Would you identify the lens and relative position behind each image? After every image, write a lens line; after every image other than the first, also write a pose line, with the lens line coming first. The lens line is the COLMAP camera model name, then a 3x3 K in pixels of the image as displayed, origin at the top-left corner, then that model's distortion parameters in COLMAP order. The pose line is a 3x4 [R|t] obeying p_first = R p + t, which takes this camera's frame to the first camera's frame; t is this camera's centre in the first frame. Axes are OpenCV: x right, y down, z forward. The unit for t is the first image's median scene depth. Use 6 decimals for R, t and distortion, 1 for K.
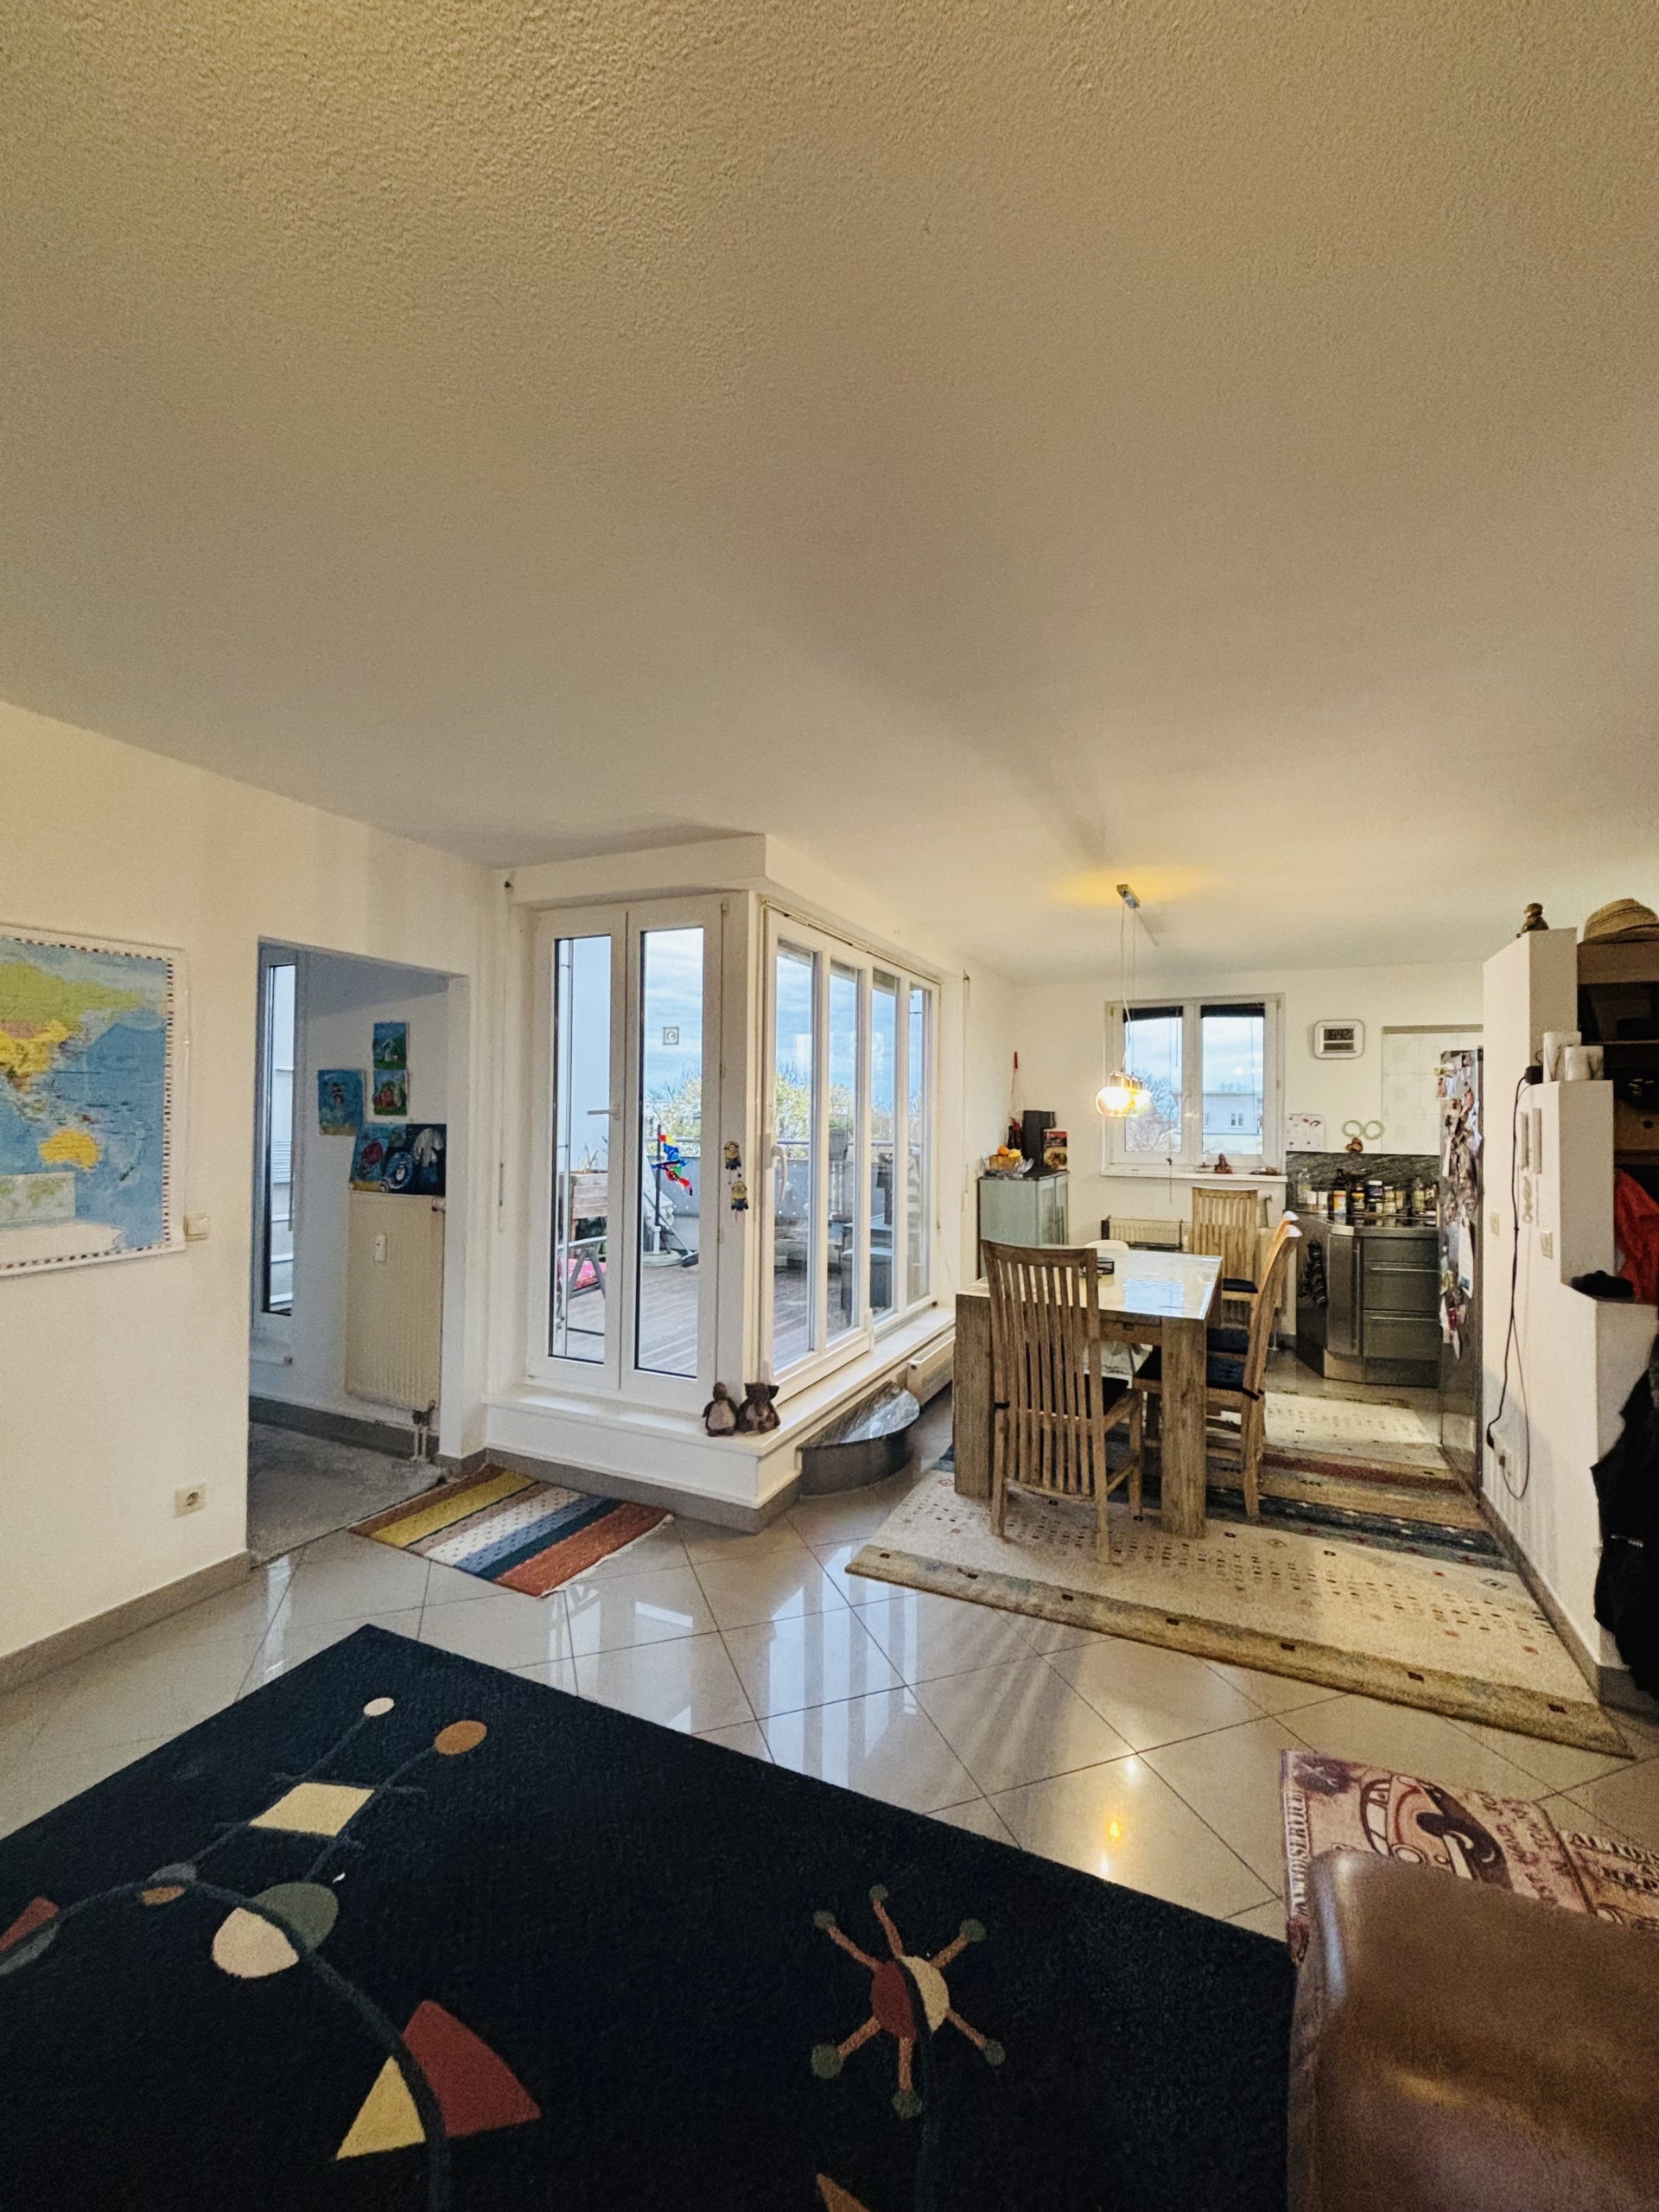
lens RADIAL K [[894.8, 0, 829.5], [0, 894.8, 1106.0], [0, 0, 1]] dist [-0.001429, 0.005993]
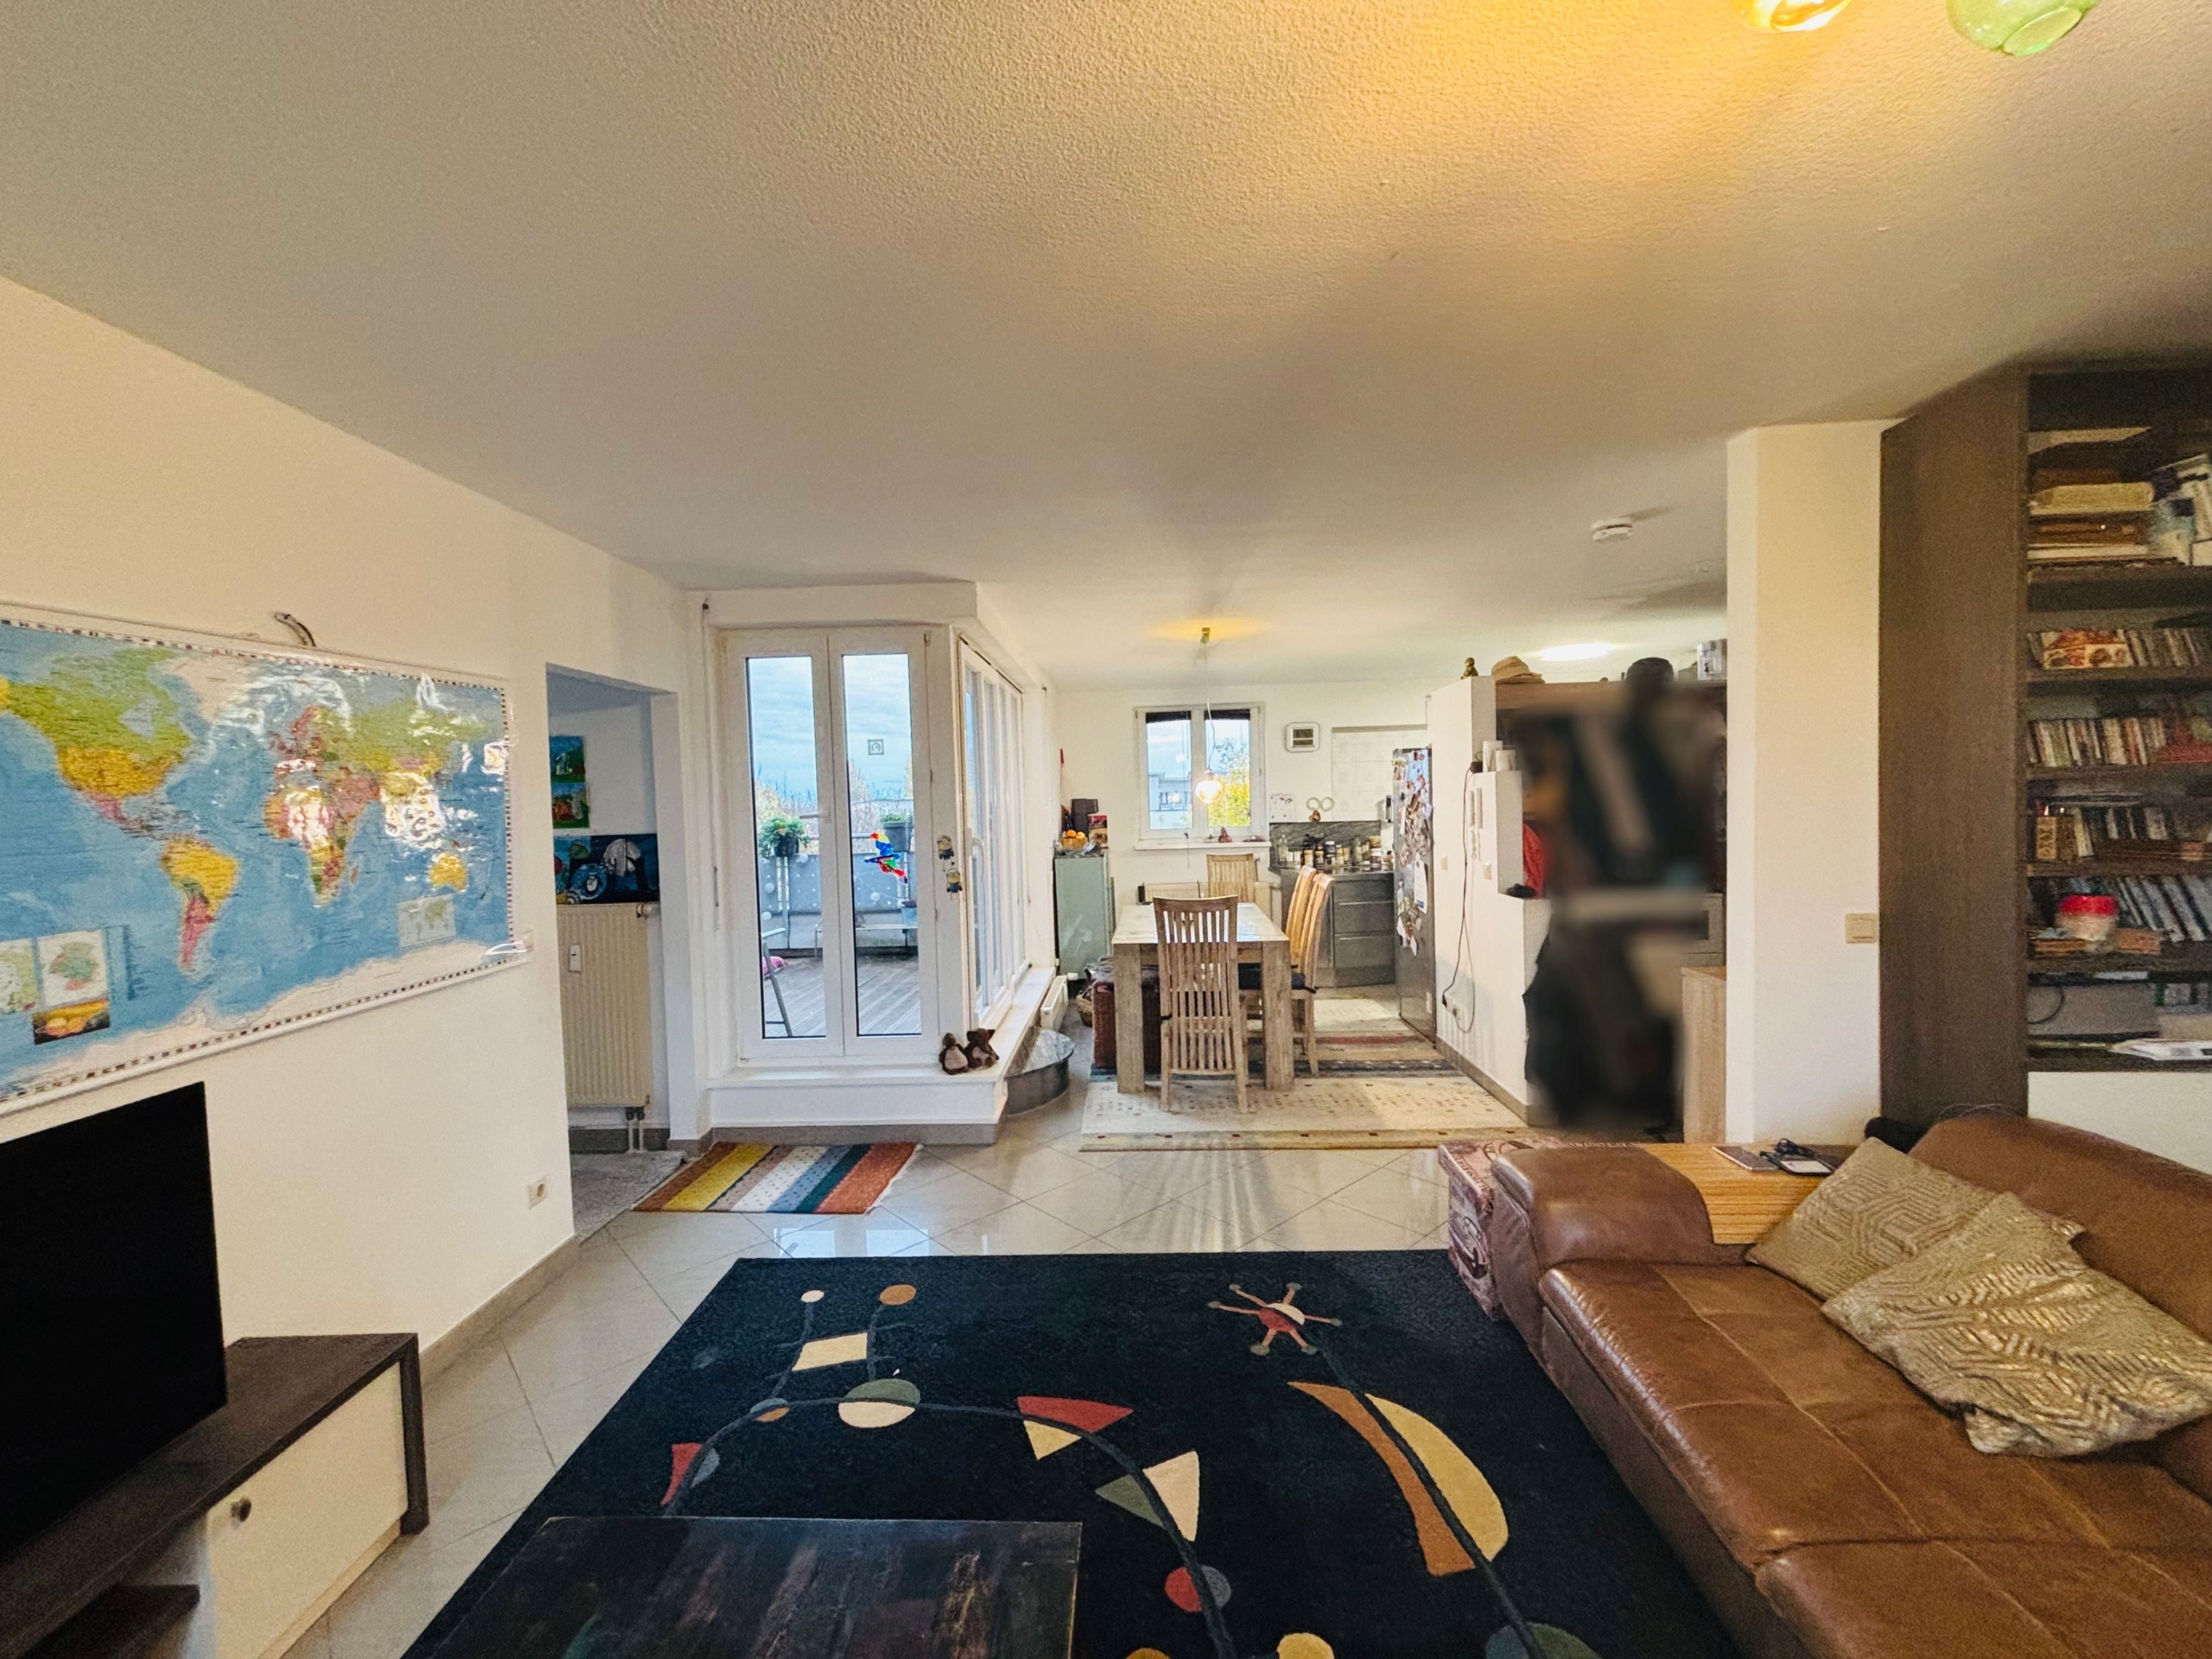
lens RADIAL K [[882.6, 0, 1106.0], [0, 882.6, 829.5], [0, 0, 1]] dist [0.028286, -0.000027]
pose [[0.924933, -0.049580, 0.376882, -0.364921], [0.033652, 0.998245, 0.048733, -0.019913], [-0.378637, -0.032392, 0.924978, -0.190687]]
